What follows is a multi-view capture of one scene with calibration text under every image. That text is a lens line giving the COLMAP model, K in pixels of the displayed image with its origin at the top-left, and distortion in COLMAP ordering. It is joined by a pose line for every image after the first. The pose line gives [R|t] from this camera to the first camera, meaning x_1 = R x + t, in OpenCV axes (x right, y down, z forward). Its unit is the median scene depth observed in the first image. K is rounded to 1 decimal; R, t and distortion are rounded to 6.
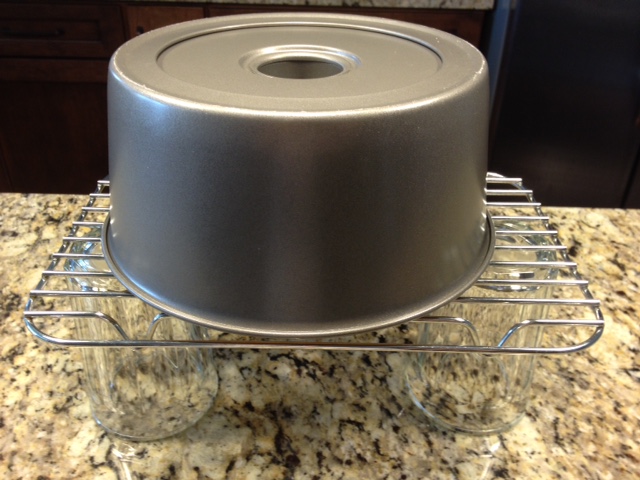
lens RADIAL K [[609.5, 0, 320.2], [0, 609.5, 238.2], [0, 0, 1]] dist [0.022971, 0.000000]
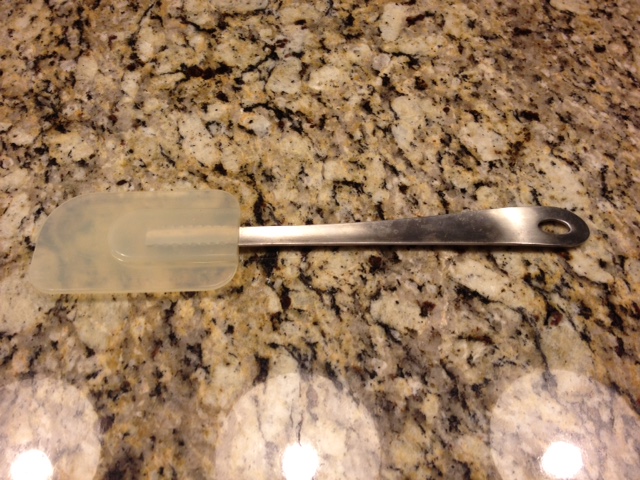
lens RADIAL K [[609.5, 0, 315.2], [0, 609.5, 246.9], [0, 0, 1]] dist [0.022971, 0.000000]
pose [[0.999086, -0.040422, -0.013895, 0.015007], [0.042626, 0.918163, 0.393904, 0.057354], [-0.003165, -0.394136, 0.919047, 0.218822]]
